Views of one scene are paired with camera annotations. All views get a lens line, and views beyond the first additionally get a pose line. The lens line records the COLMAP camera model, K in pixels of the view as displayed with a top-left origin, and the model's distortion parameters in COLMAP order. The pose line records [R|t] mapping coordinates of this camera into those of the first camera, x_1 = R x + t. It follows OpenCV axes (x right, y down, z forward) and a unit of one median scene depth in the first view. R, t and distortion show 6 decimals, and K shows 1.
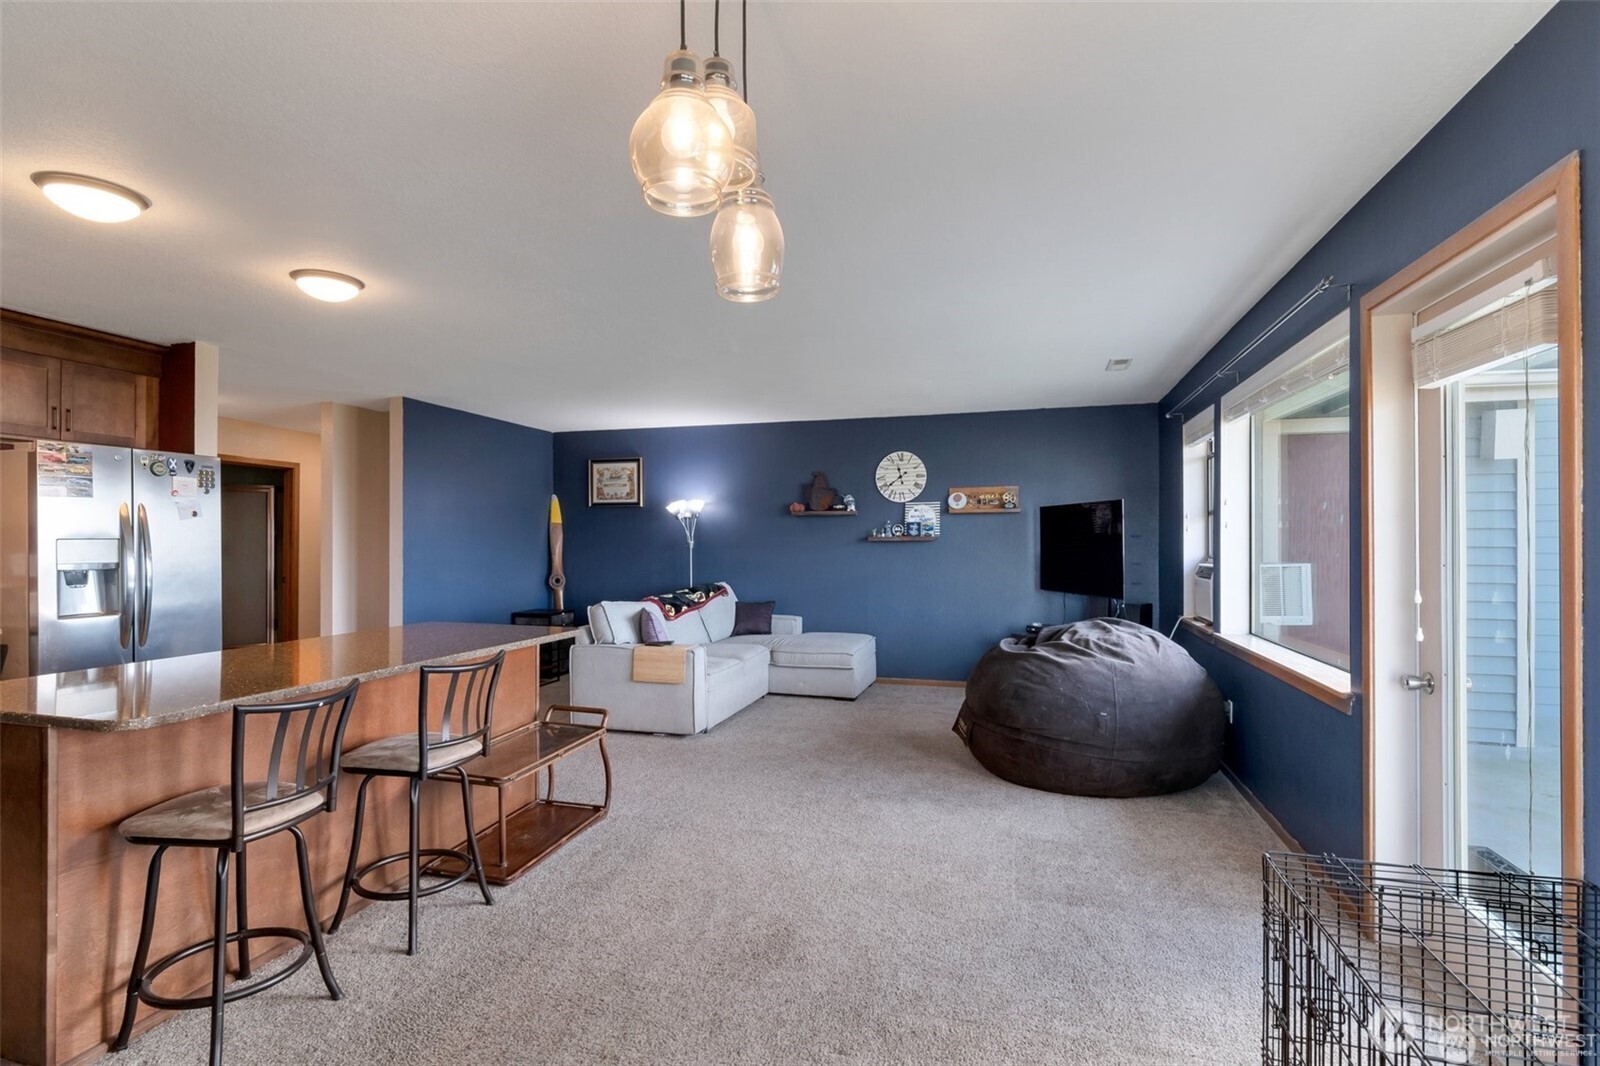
lens RADIAL K [[772.3, 0, 791.5], [0, 772.3, 533.5], [0, 0, 1]] dist [0.000270, -0.000404]
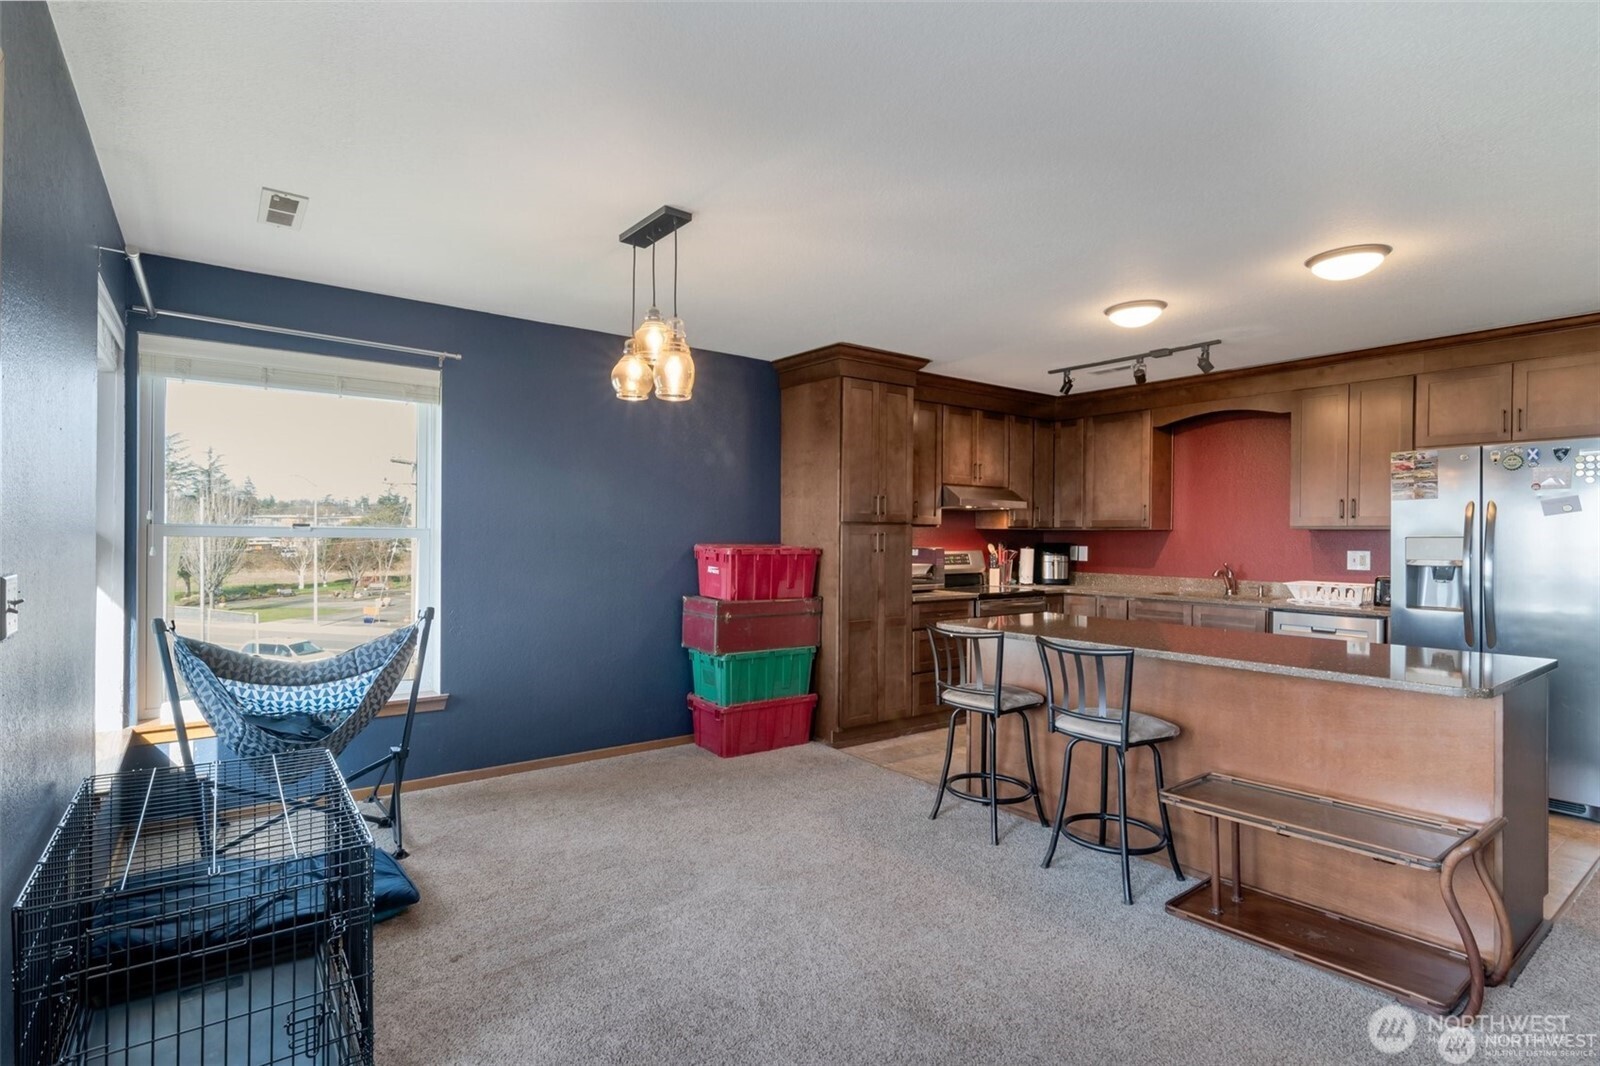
lens RADIAL K [[772.3, 0, 791.5], [0, 772.3, 533.5], [0, 0, 1]] dist [0.000270, -0.000404]
pose [[-0.602477, -0.004552, -0.798123, 0.491809], [0.003262, 0.999961, -0.008166, 0.008165], [0.798130, -0.007523, -0.602439, 0.927995]]
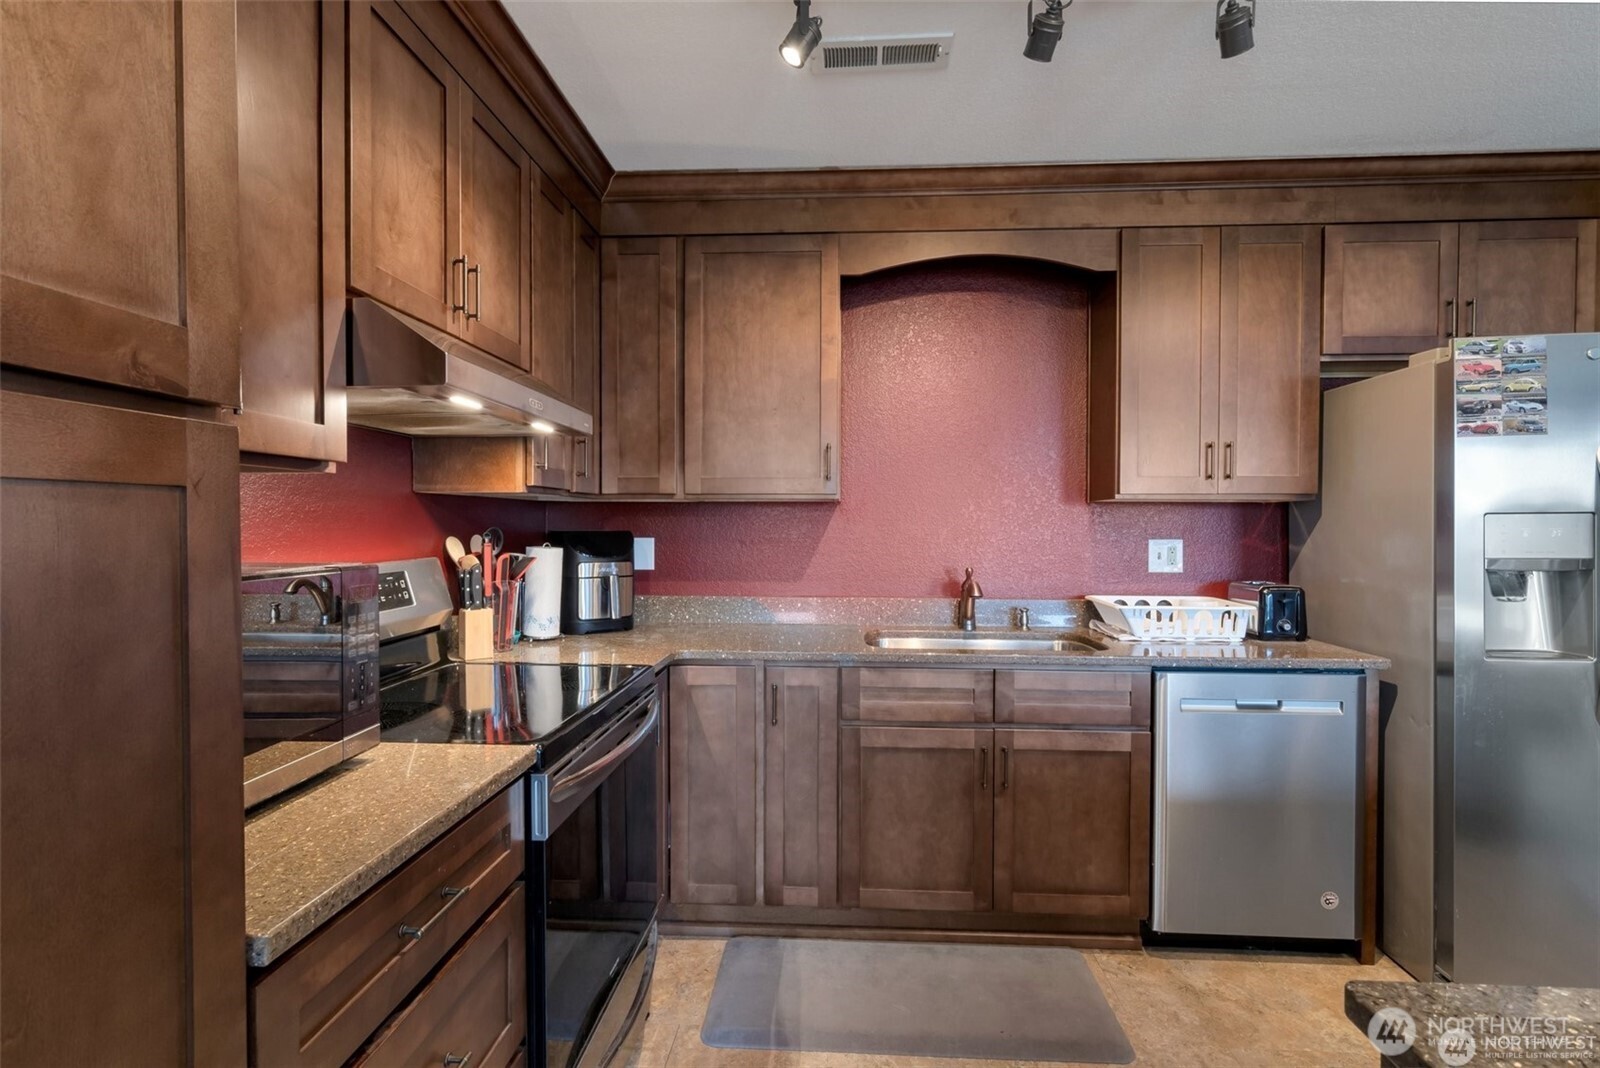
lens RADIAL K [[772.3, 0, 791.5], [0, 772.3, 534.5], [0, 0, 1]] dist [0.000270, -0.000404]
pose [[0.217009, 0.017130, -0.976019, -0.496481], [0.008696, 0.999772, 0.019480, 0.007556], [0.976131, -0.012715, 0.216811, 0.374847]]
